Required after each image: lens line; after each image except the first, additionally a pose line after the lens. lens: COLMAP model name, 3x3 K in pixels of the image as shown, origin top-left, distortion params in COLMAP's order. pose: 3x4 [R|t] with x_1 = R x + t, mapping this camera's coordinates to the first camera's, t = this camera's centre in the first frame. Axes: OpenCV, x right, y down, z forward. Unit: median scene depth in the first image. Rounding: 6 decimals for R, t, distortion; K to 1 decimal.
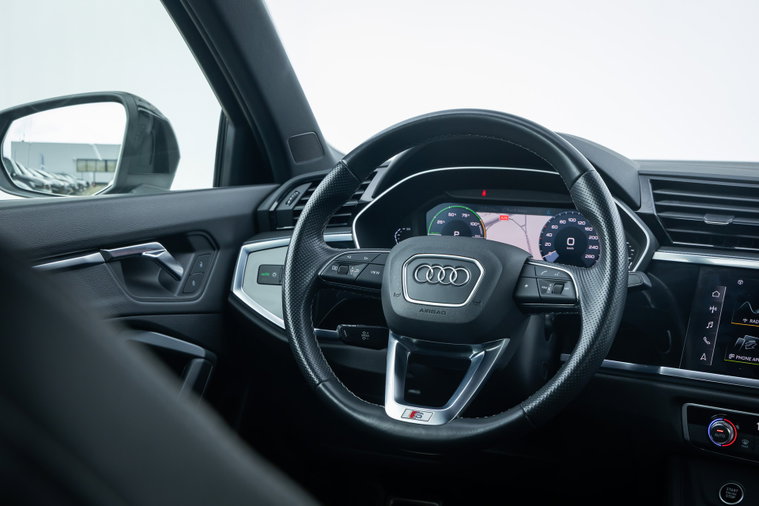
lens RADIAL K [[1011.5, 0, 379.5], [0, 1011.5, 253.0], [0, 0, 1]] dist [-0.004978, -0.049257]
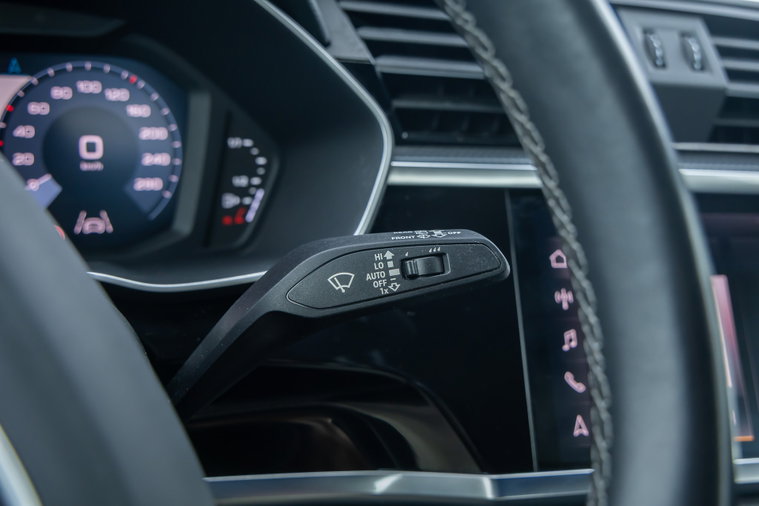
lens RADIAL K [[904.4, 0, 379.5], [0, 904.4, 253.0], [0, 0, 1]] dist [0.000720, -0.011535]
pose [[0.690950, -0.142317, 0.708755, 0.024612], [0.052439, 0.987714, 0.147211, -0.016345], [-0.720998, -0.064549, 0.689924, 0.700786]]
